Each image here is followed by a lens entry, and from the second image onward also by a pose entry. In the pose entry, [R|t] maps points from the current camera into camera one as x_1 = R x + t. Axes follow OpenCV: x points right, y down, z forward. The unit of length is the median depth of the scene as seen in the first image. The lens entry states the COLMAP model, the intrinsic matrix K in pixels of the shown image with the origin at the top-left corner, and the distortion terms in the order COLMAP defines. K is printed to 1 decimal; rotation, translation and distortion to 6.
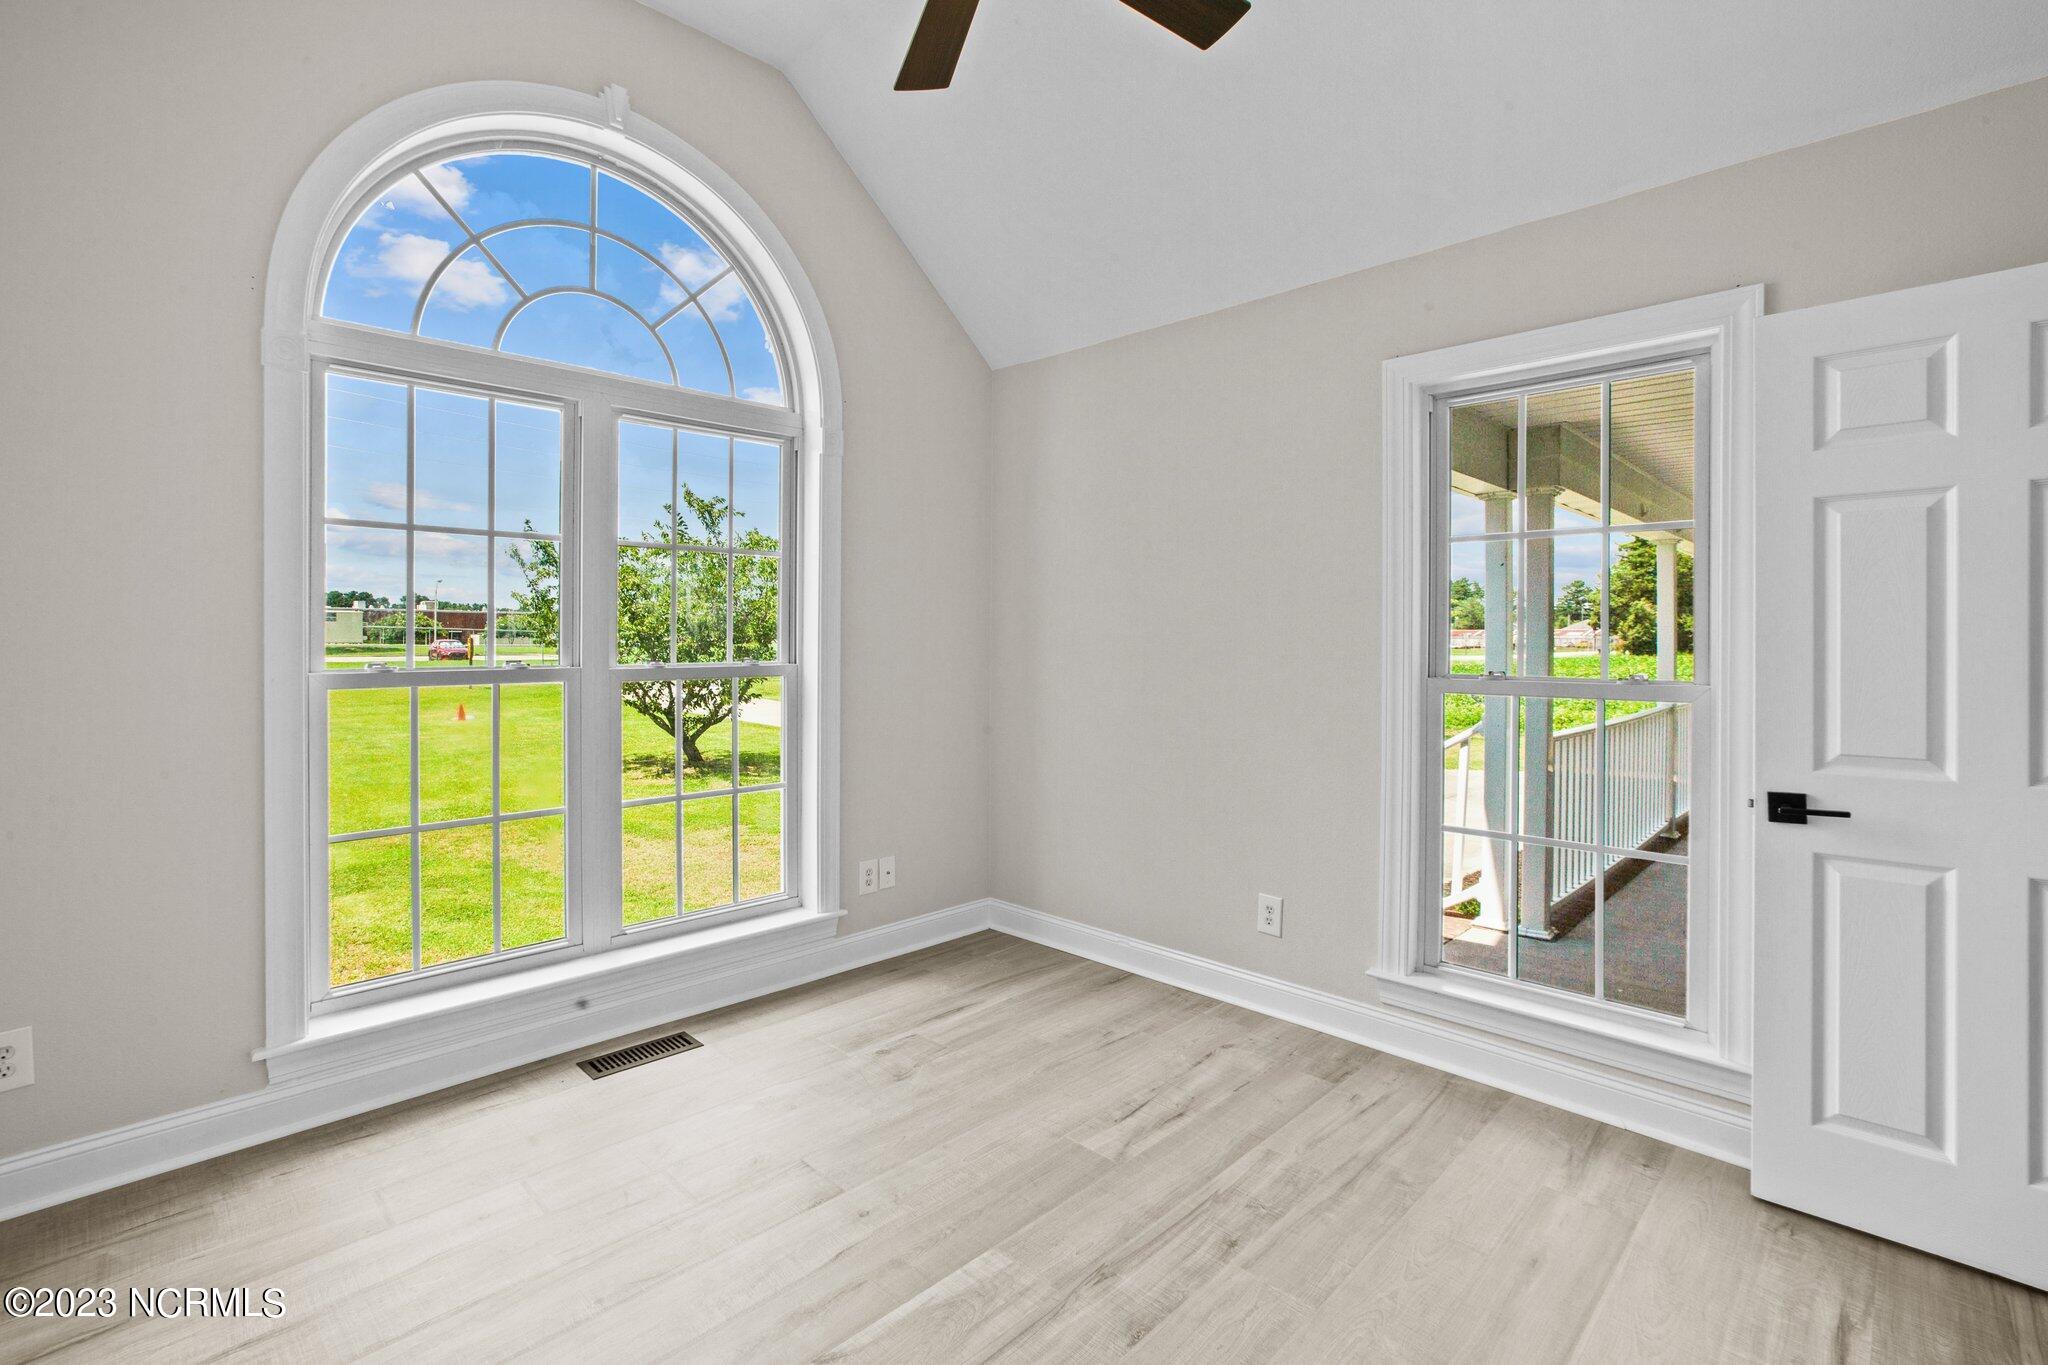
lens RADIAL K [[944.8, 0, 1037.7], [0, 944.8, 639.9], [0, 0, 1]] dist [-0.003063, 0.002223]
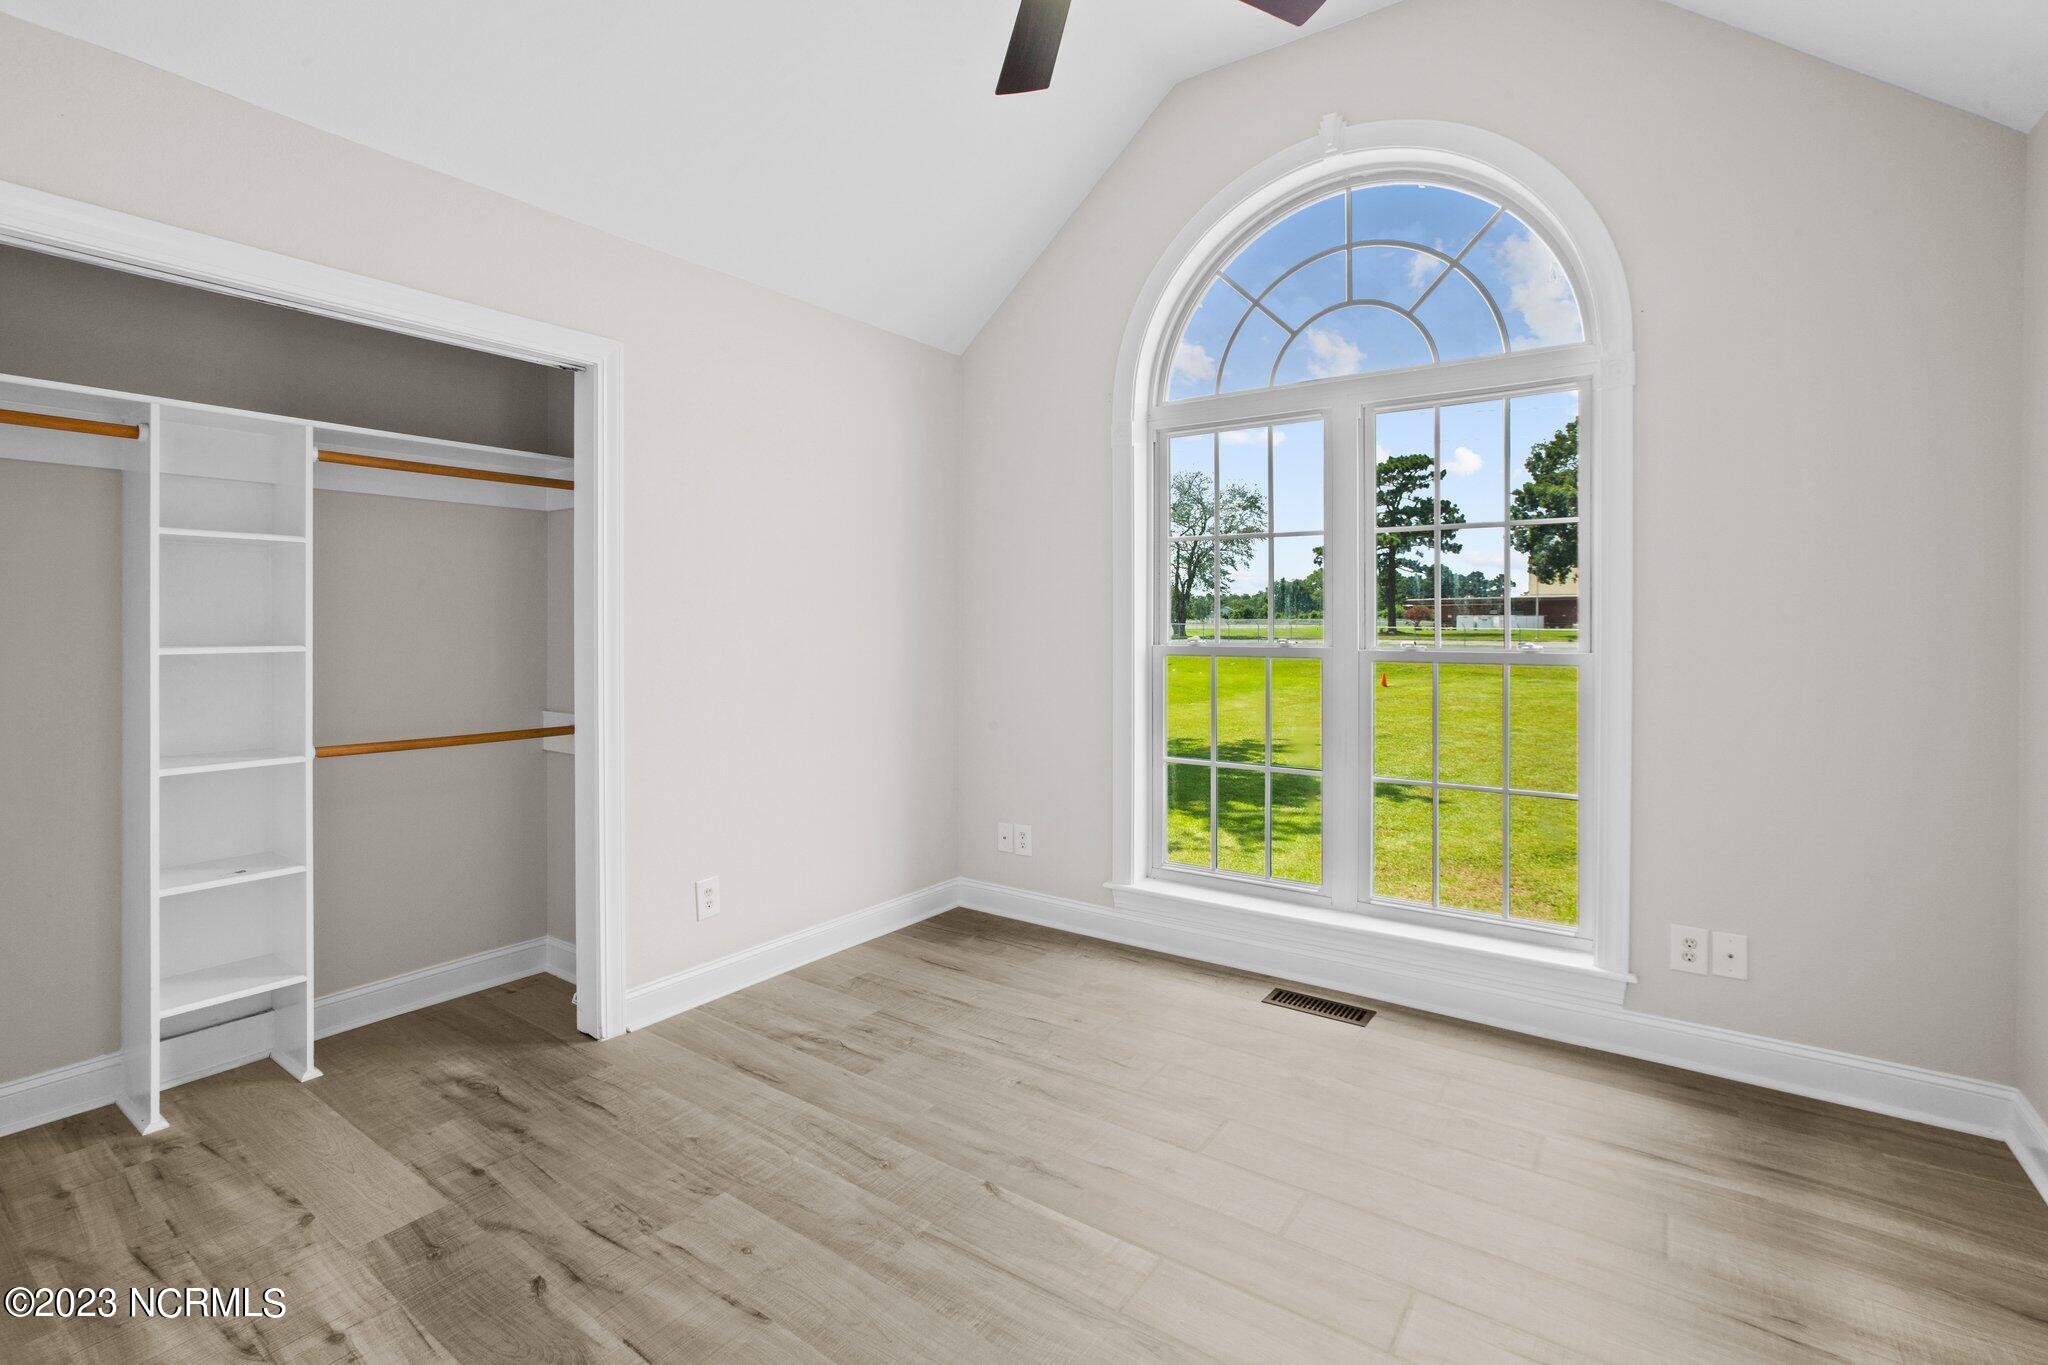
lens RADIAL K [[944.8, 0, 1035.3], [0, 944.8, 632.2], [0, 0, 1]] dist [-0.003063, 0.002223]
pose [[0.156456, -0.000628, -0.987685, 0.571790], [-0.002466, 0.999996, -0.001026, 0.012659], [0.987682, 0.002596, 0.156454, 0.490910]]
